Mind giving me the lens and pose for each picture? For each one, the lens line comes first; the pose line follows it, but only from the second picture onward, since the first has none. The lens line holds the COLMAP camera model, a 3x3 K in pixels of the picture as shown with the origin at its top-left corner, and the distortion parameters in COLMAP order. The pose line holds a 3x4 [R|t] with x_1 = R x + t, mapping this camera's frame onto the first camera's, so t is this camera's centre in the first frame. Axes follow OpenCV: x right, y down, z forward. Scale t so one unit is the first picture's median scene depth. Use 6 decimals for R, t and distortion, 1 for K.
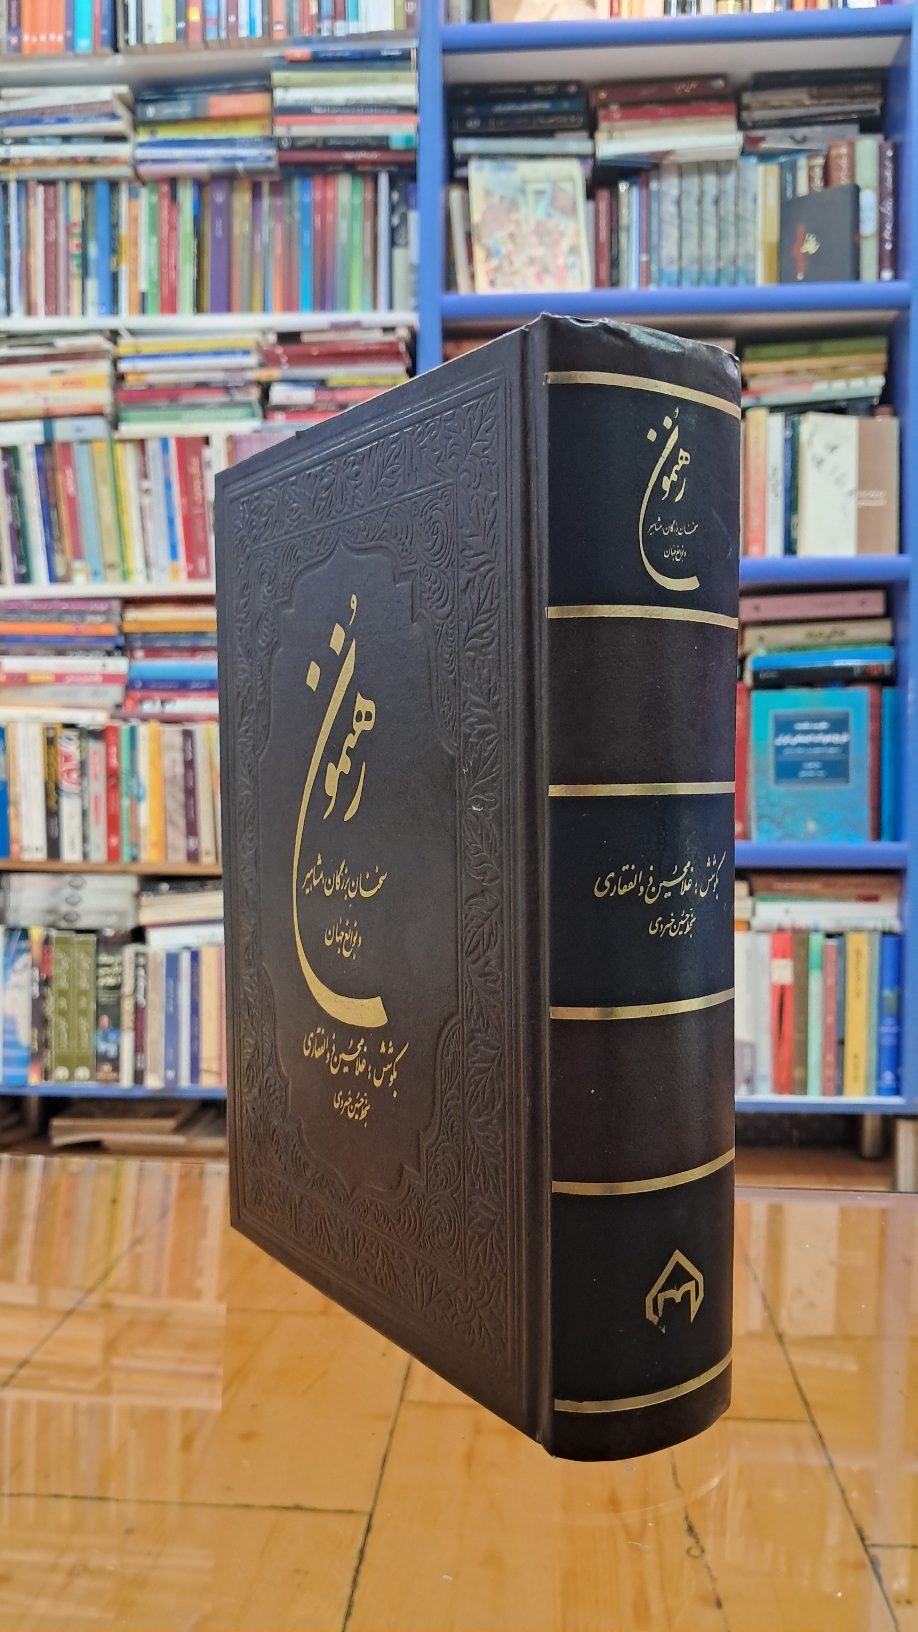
lens RADIAL K [[1354.5, 0, 459.0], [0, 1354.5, 816.0], [0, 0, 1]] dist [-0.012704, 0.017143]
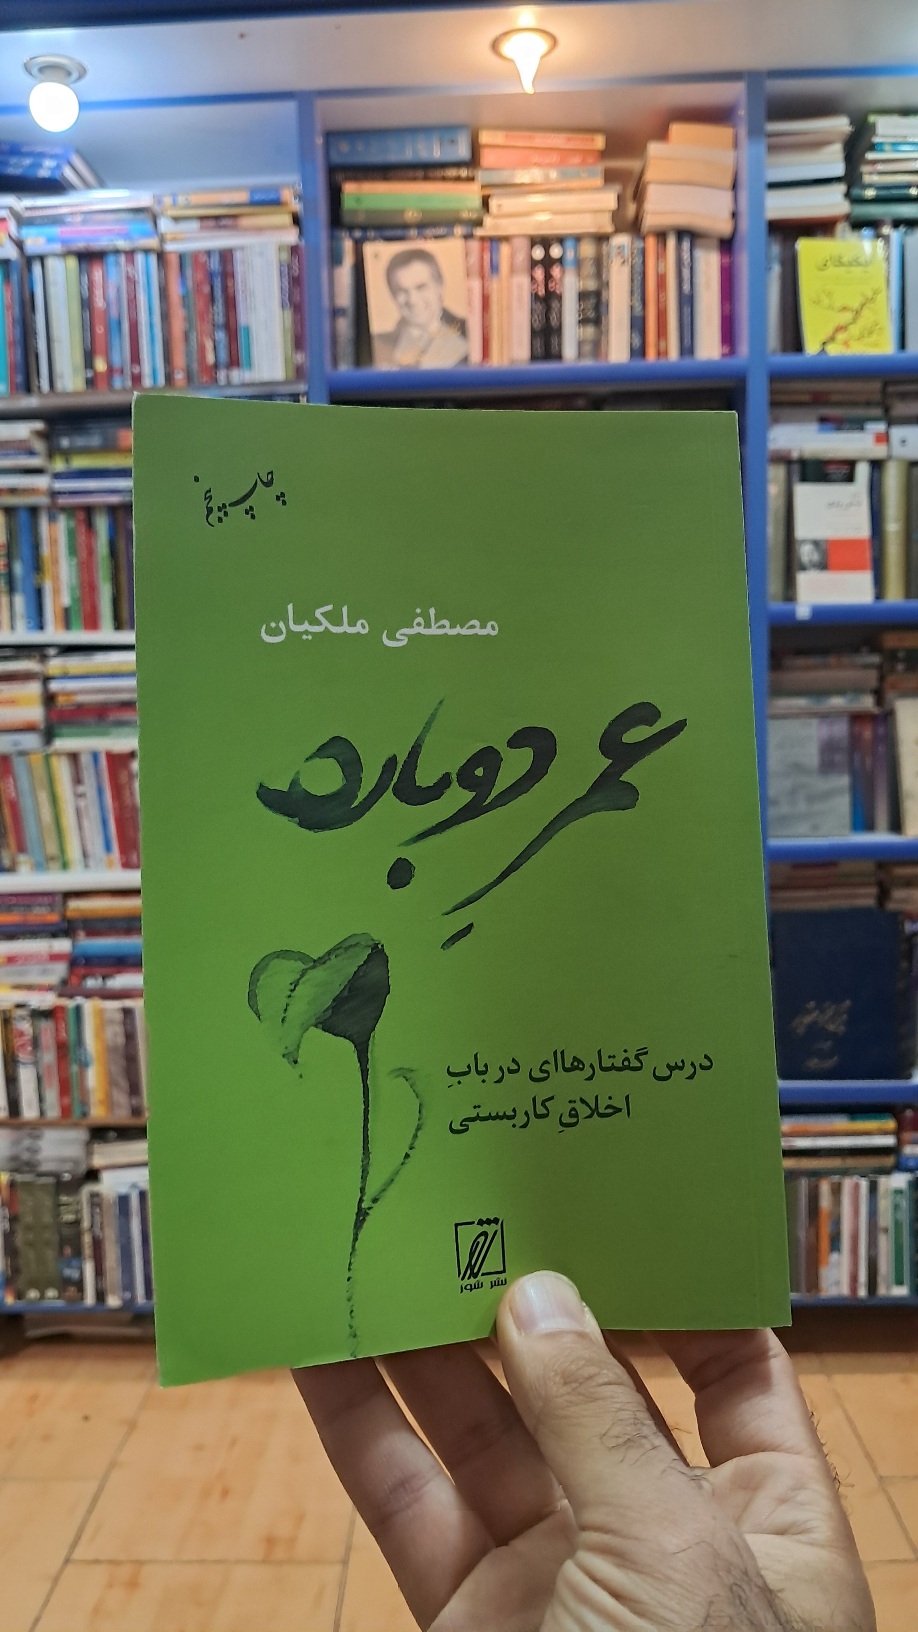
lens RADIAL K [[1363.9, 0, 459.0], [0, 1363.9, 816.0], [0, 0, 1]] dist [-0.000165, 0.018087]
pose [[0.998014, -0.033644, 0.053256, 0.021235], [0.028794, 0.995583, 0.089357, -0.311881], [-0.056027, -0.087647, 0.994575, -0.140924]]
